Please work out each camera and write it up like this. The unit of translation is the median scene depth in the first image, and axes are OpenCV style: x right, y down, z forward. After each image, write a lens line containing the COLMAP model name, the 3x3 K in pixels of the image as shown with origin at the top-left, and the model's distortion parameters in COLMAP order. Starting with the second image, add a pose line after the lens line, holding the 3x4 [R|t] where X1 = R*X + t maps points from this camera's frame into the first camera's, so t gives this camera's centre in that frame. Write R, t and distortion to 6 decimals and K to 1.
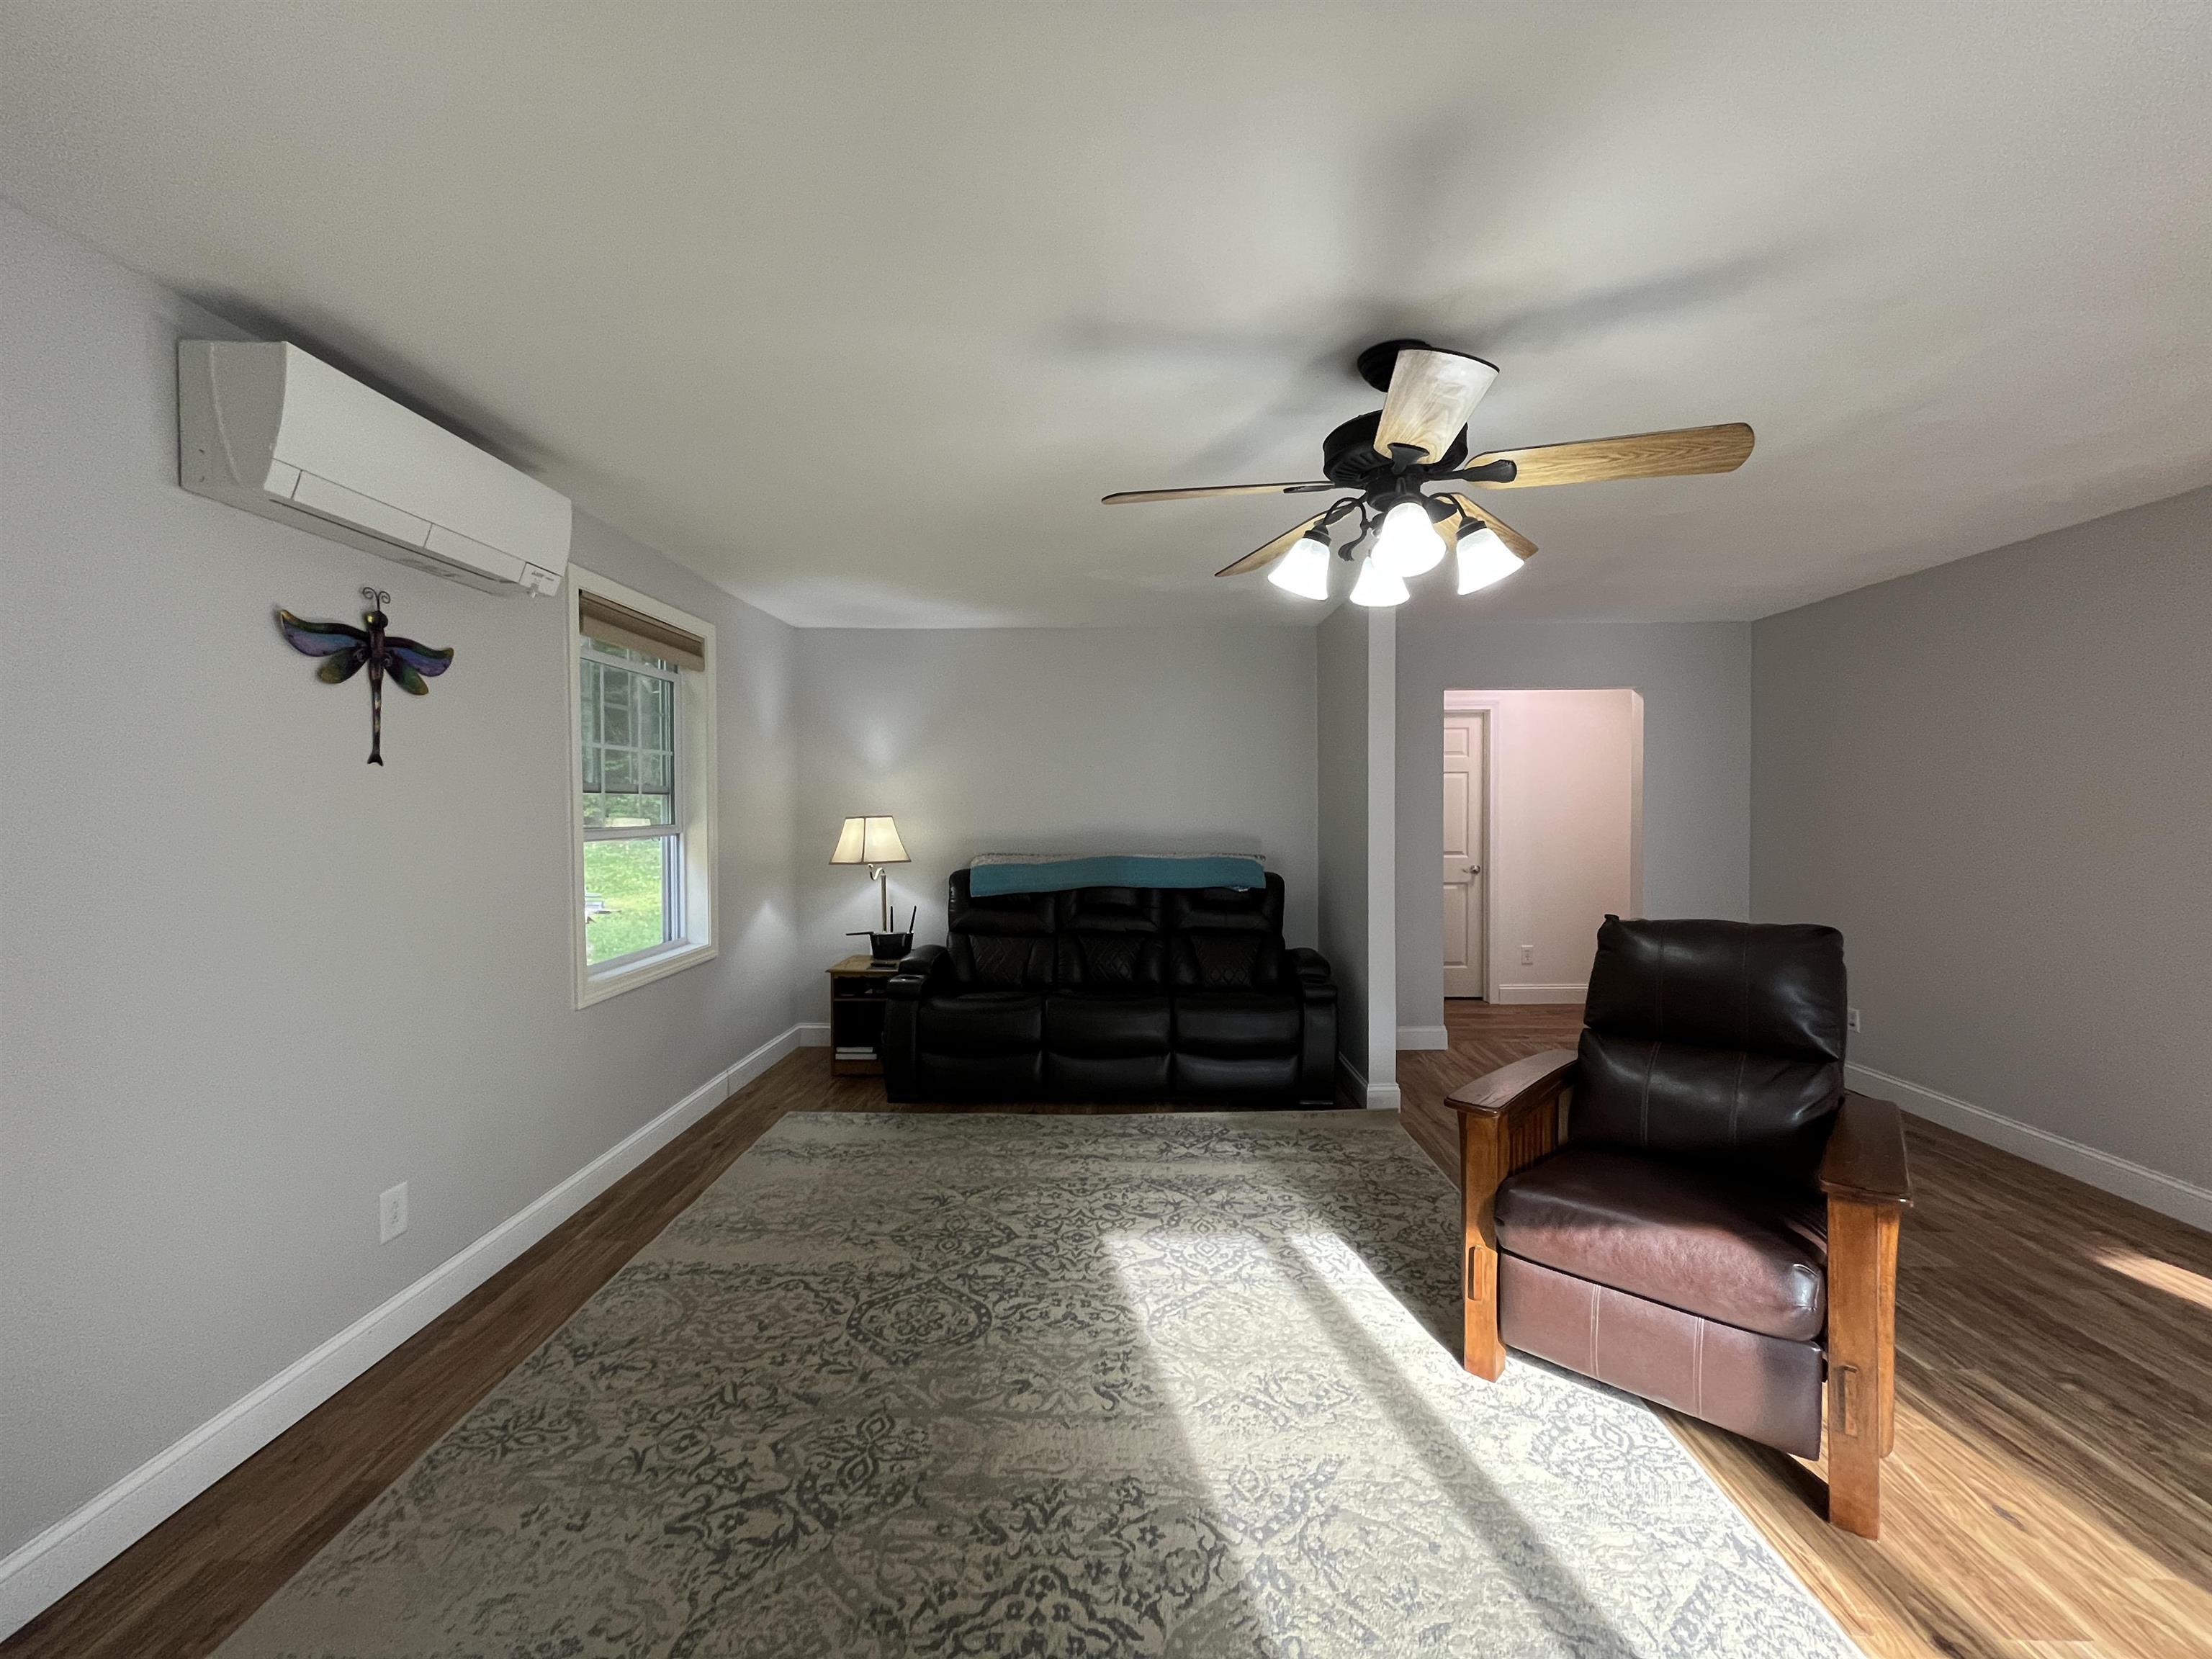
lens RADIAL K [[887.5, 0, 1106.0], [0, 887.5, 829.5], [0, 0, 1]] dist [-0.001925, -0.000480]
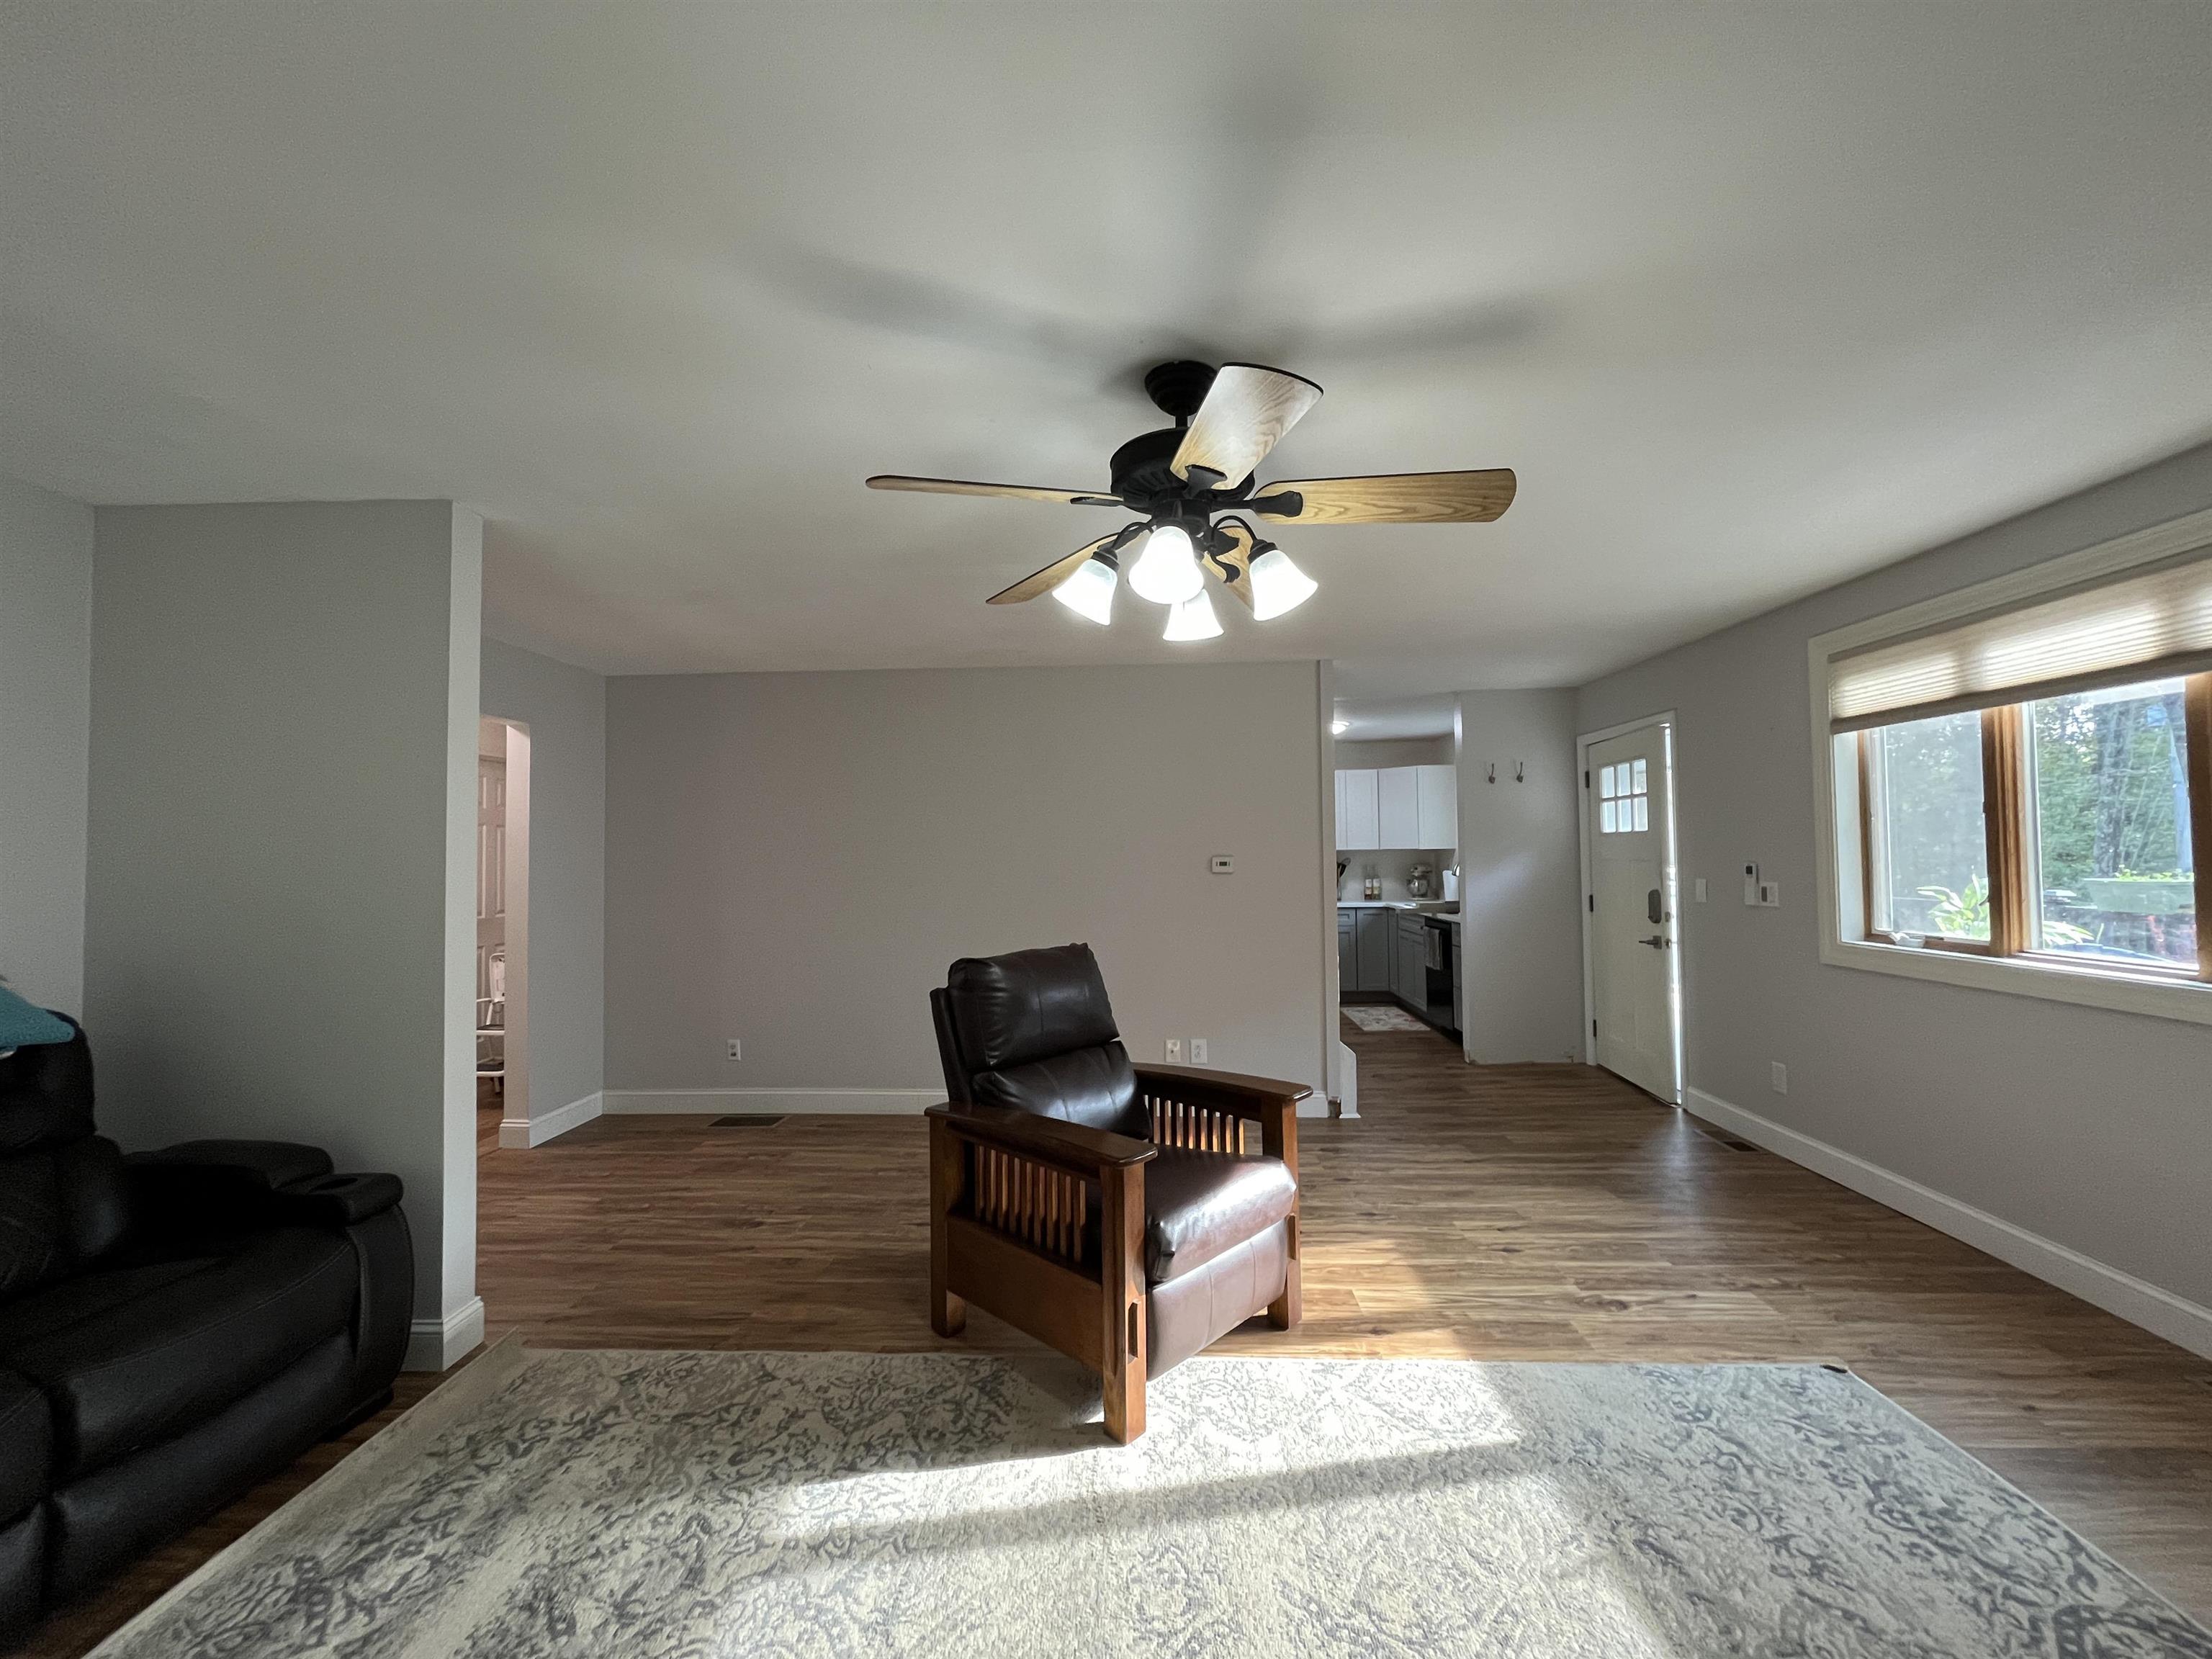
lens RADIAL K [[888.4, 0, 1097.0], [0, 888.4, 823.5], [0, 0, 1]] dist [0.000138, 0.000234]
pose [[0.028184, 0.043481, 0.998657, -0.487733], [0.037495, 0.998304, -0.044524, -0.009967], [-0.998899, 0.038699, 0.026506, 0.834287]]
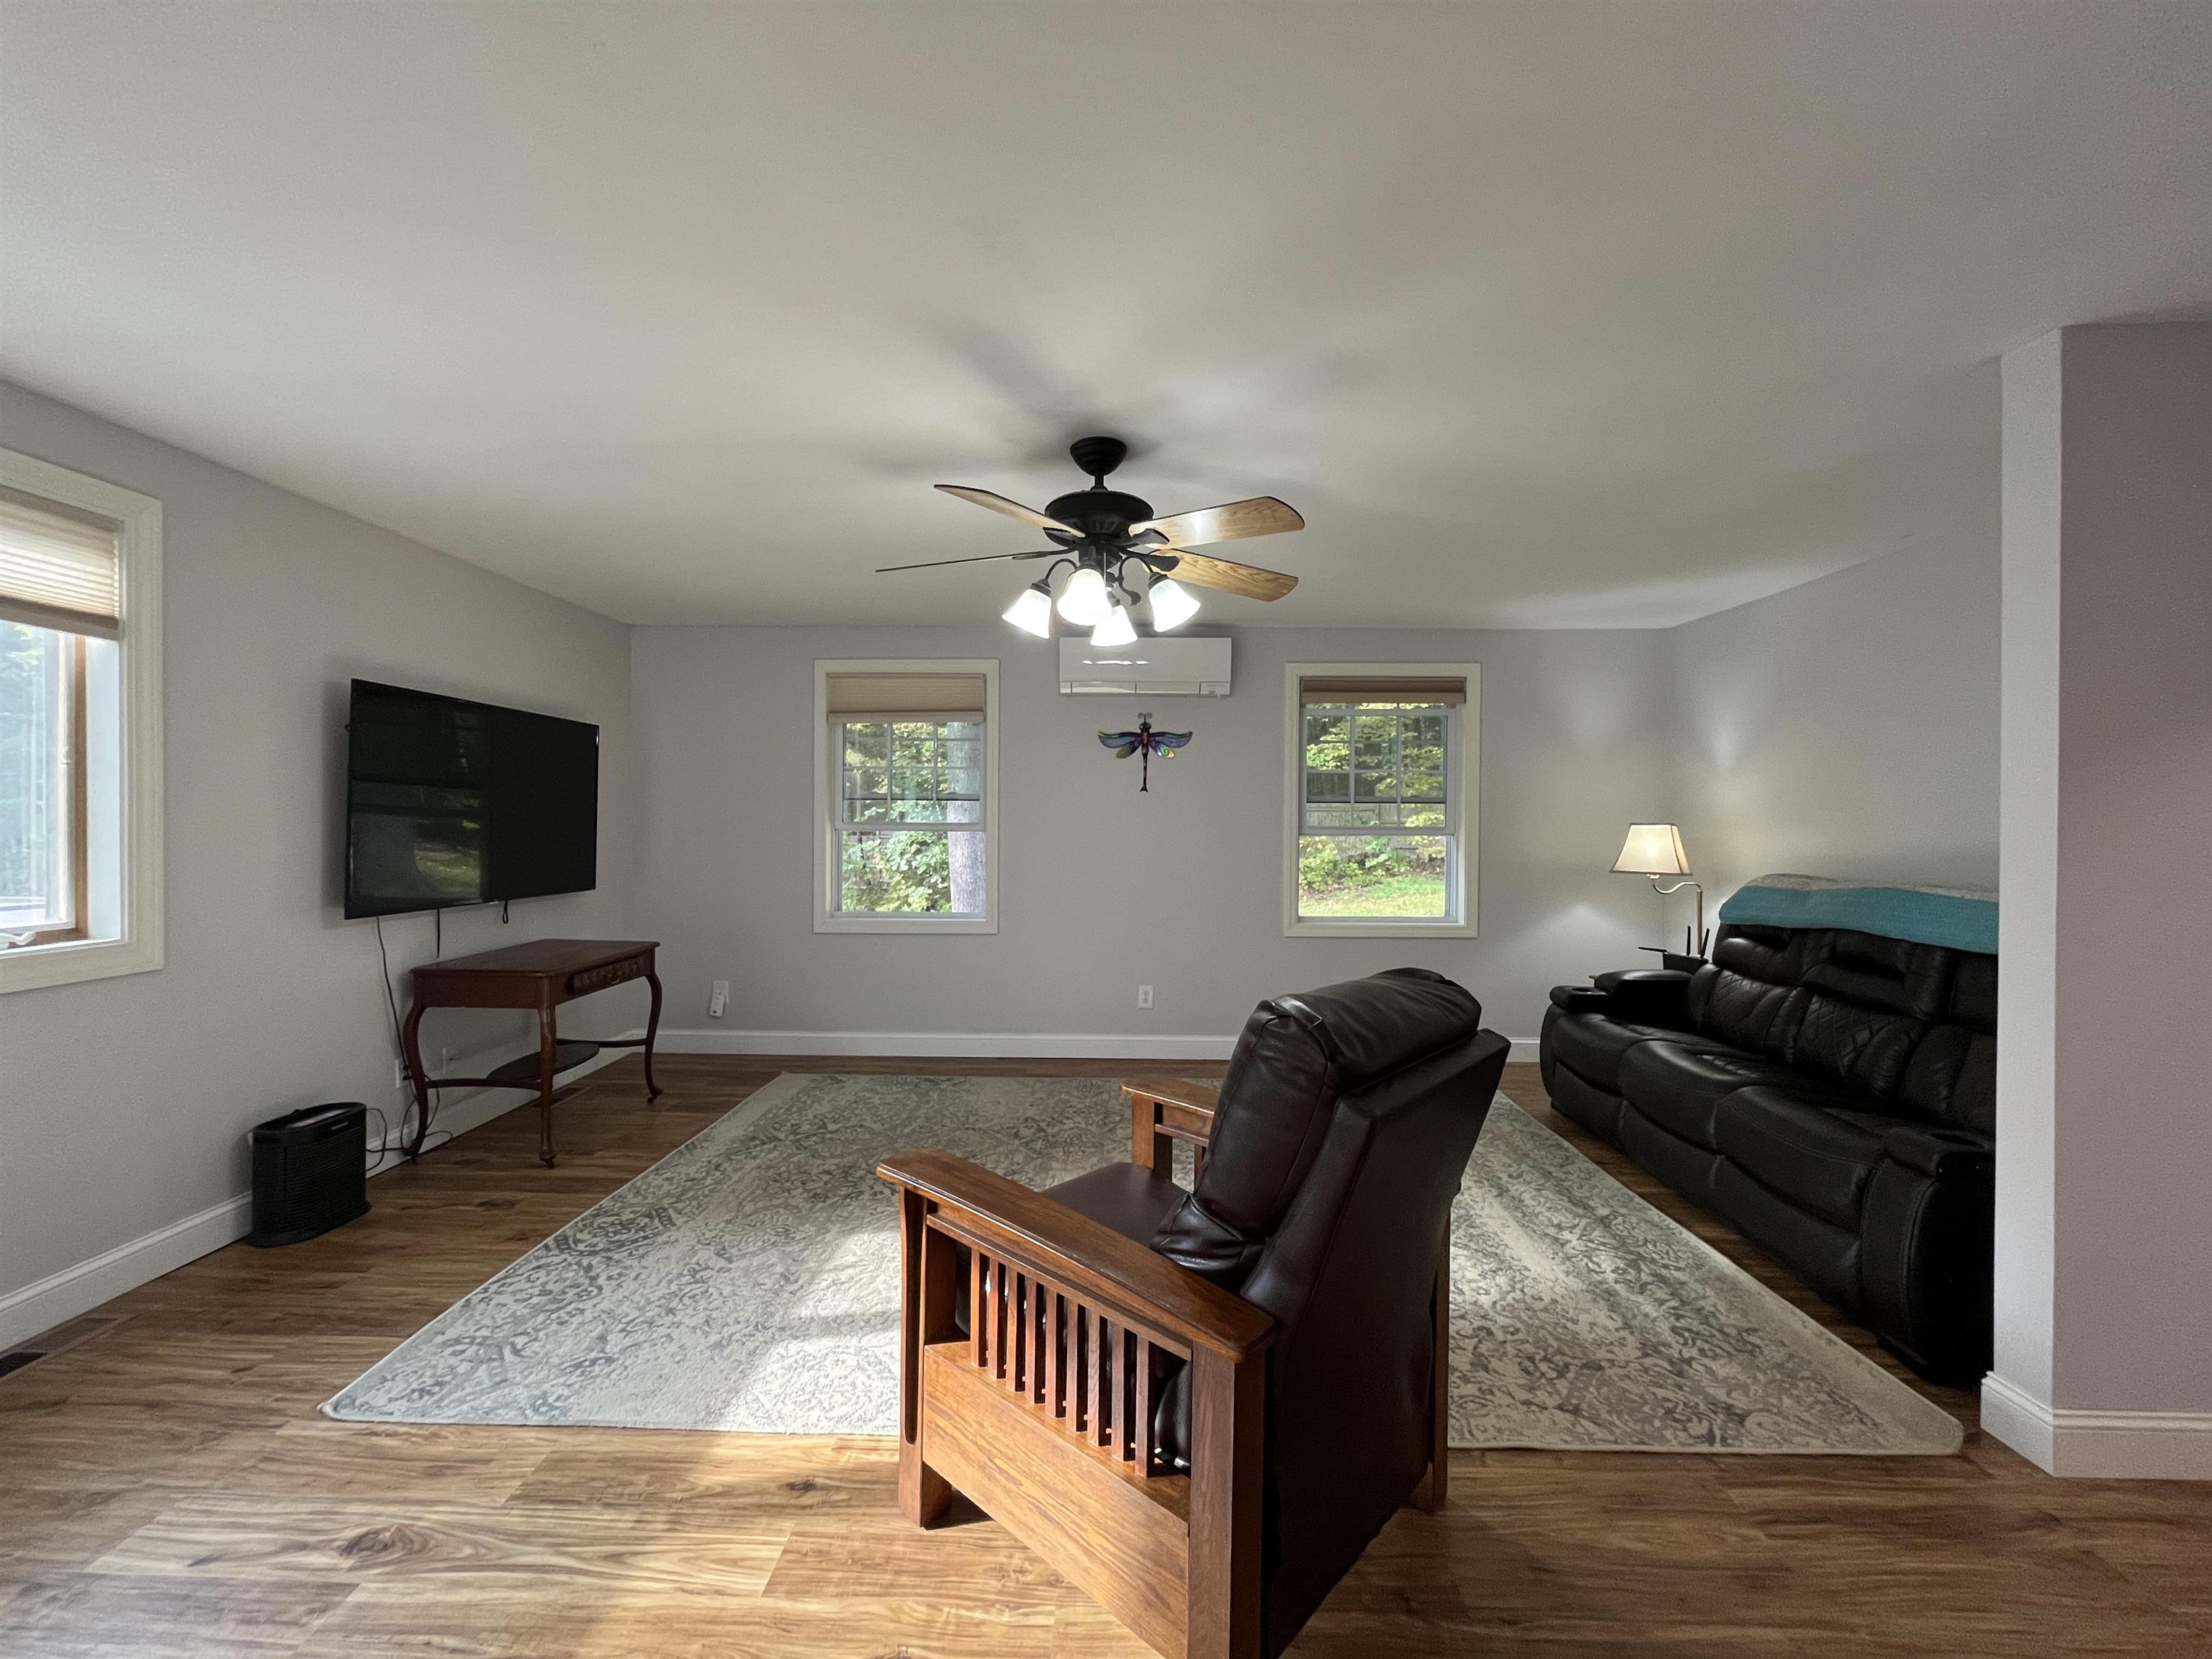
lens RADIAL K [[887.5, 0, 1106.0], [0, 887.5, 829.5], [0, 0, 1]] dist [-0.001925, -0.000480]
pose [[0.007358, 0.016022, -0.999845, 1.232717], [-0.033460, 0.999316, 0.015767, -0.008617], [0.999413, 0.033339, 0.007889, 0.783115]]
